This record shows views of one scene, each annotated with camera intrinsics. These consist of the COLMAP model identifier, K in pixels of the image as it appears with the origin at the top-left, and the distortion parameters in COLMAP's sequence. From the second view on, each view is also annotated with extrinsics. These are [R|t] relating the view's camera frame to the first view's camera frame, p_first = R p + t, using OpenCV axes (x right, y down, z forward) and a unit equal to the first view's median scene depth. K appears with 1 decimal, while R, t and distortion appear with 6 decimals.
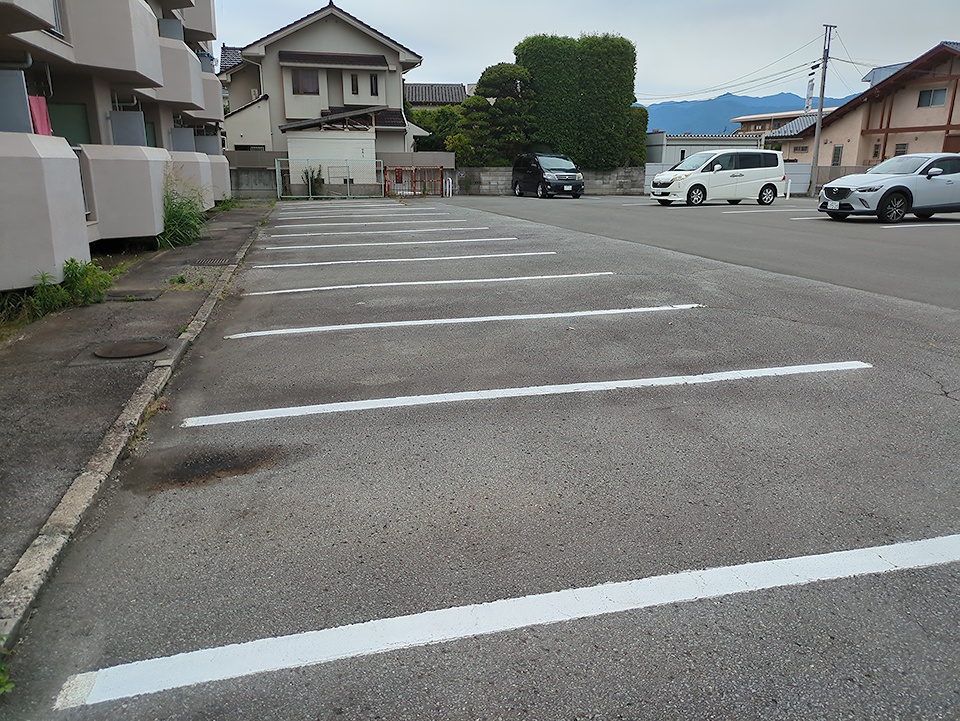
lens RADIAL K [[721.1, 0, 479.7], [0, 721.1, 359.8], [0, 0, 1]] dist [0.031424, -0.013862]
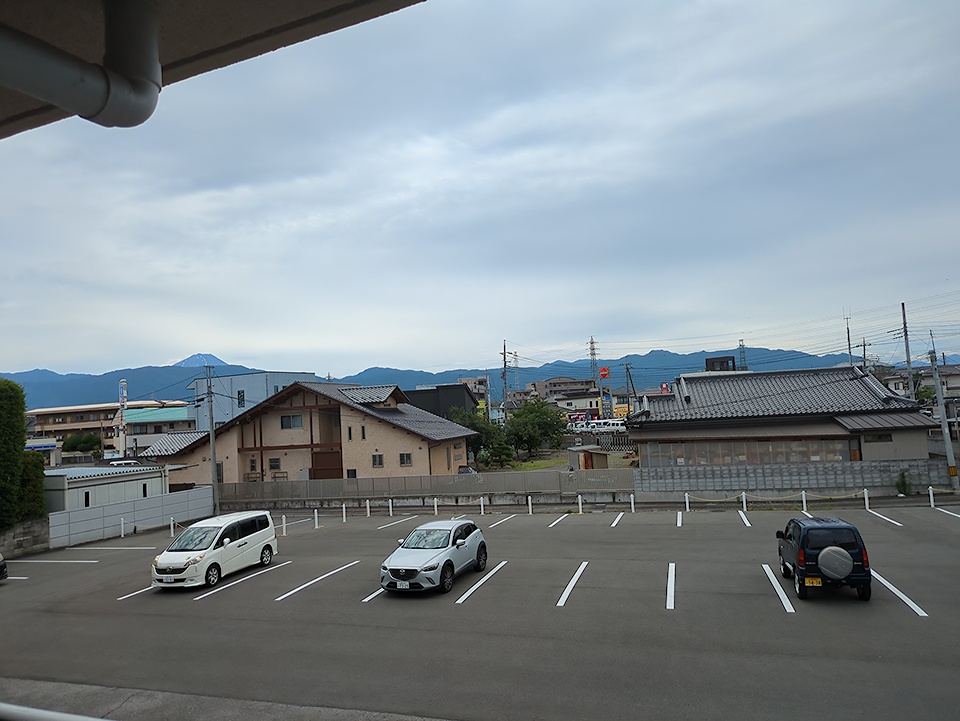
lens RADIAL K [[721.1, 0, 460.6], [0, 721.1, 358.0], [0, 0, 1]] dist [0.031424, -0.013862]
pose [[0.627419, 0.014914, 0.778539, -0.143217], [0.268845, 0.934187, -0.234556, -0.114323], [-0.730799, 0.356471, 0.582117, 0.078726]]
